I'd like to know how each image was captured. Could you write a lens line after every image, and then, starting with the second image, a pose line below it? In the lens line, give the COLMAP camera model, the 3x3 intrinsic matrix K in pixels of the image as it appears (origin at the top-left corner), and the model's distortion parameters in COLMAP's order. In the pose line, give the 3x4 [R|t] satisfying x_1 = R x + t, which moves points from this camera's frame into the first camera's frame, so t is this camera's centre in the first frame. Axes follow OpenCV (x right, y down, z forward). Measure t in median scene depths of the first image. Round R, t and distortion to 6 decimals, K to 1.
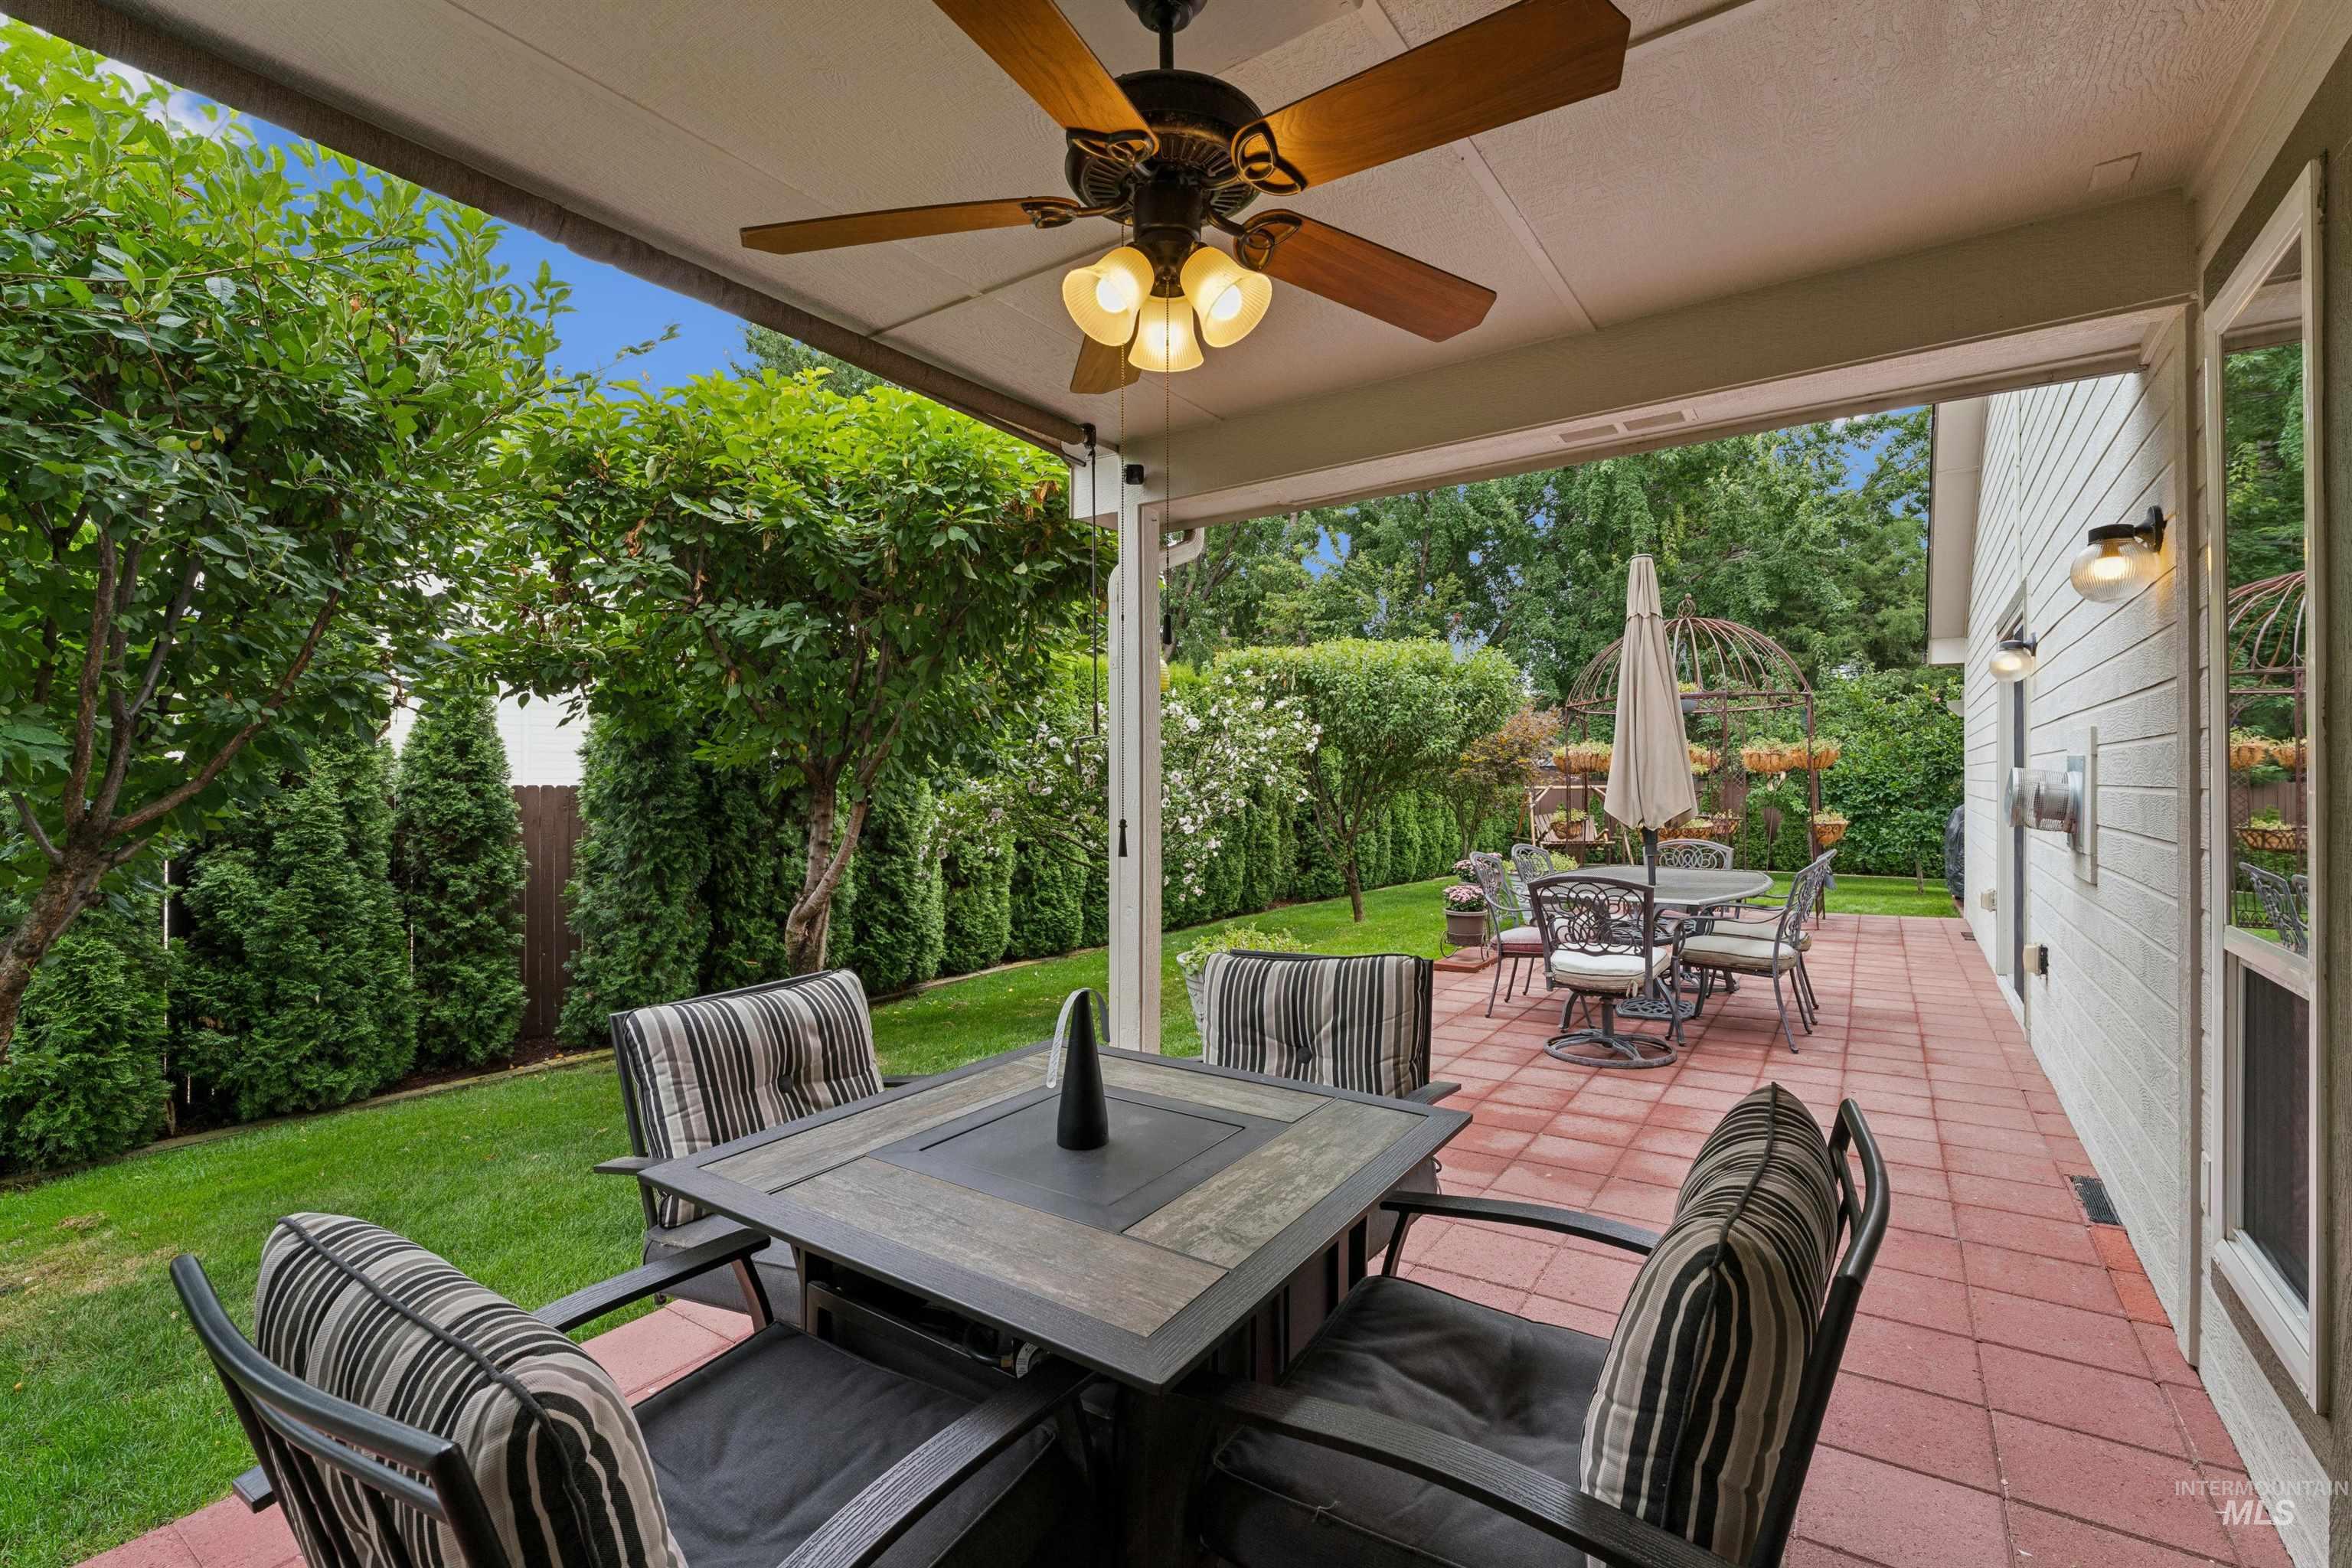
lens RADIAL K [[1020.3, 0, 1176.9], [0, 1020.3, 779.2], [0, 0, 1]] dist [-0.003279, 0.001633]
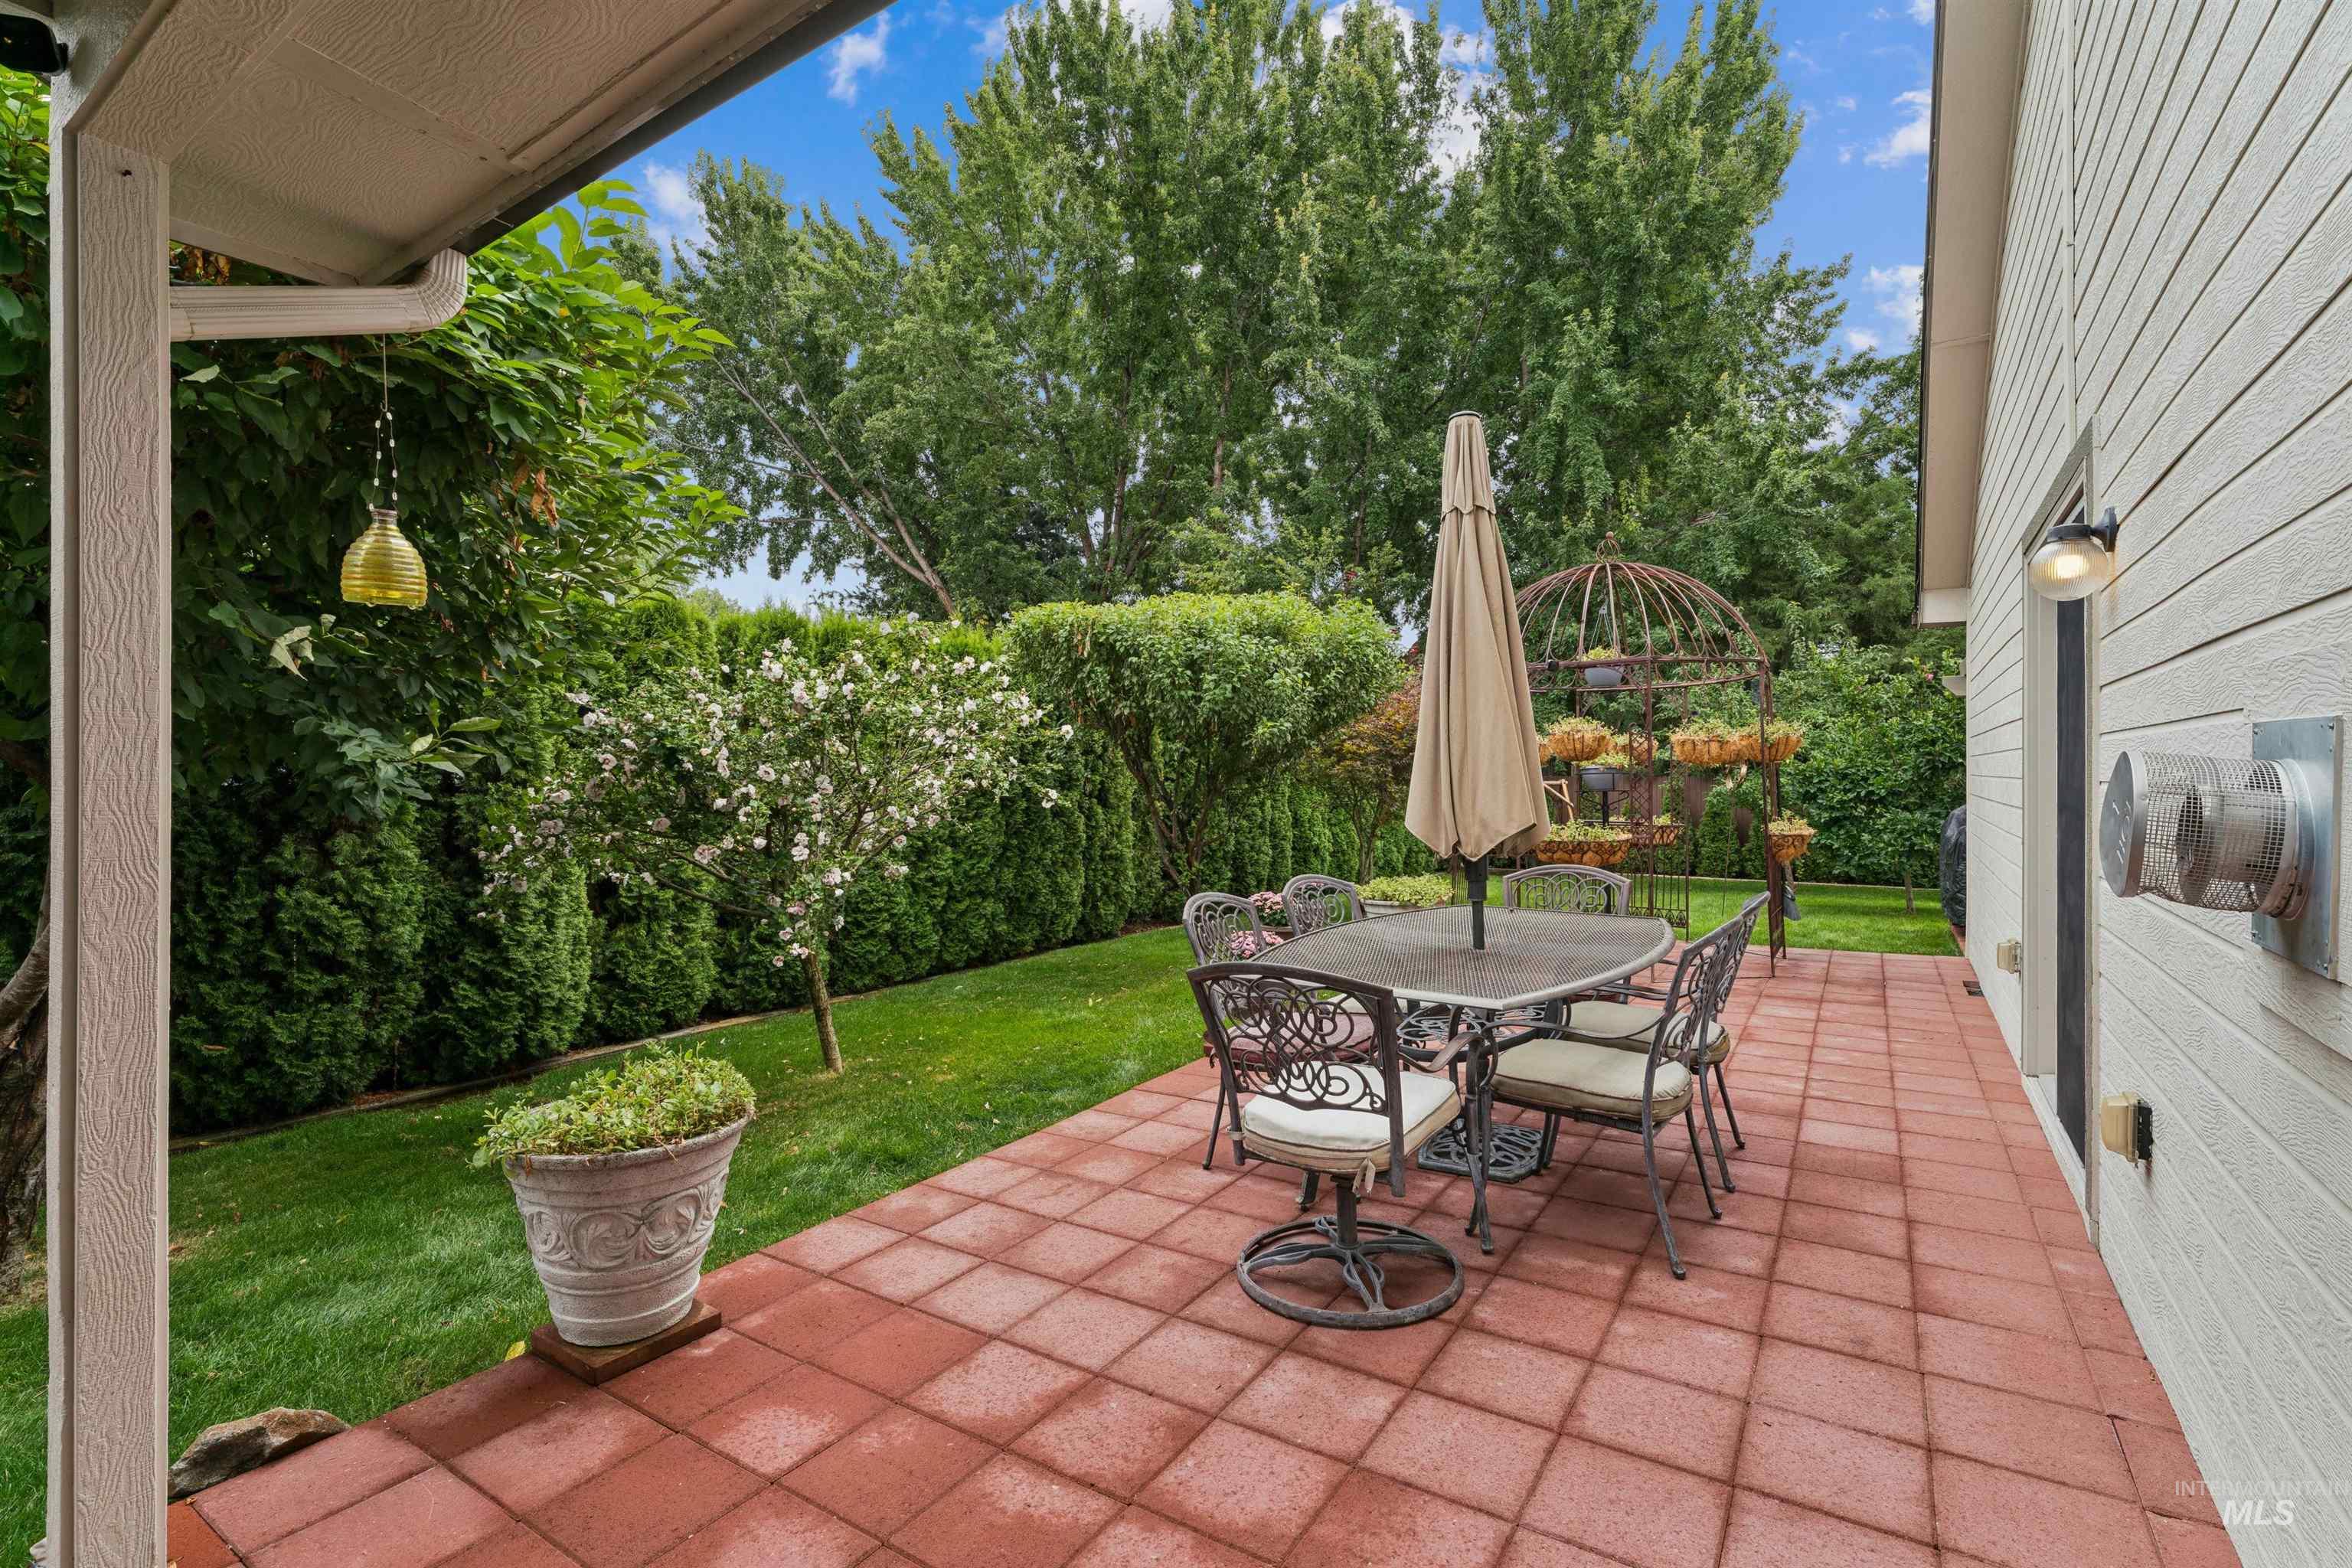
lens RADIAL K [[1038.8, 0, 1183.0], [0, 1038.8, 778.8], [0, 0, 1]] dist [-0.006237, 0.000844]
pose [[0.999839, -0.002109, 0.017814, 0.147722], [0.002030, 0.999988, 0.004488, -0.000844], [-0.017823, -0.004451, 0.999831, 0.201164]]
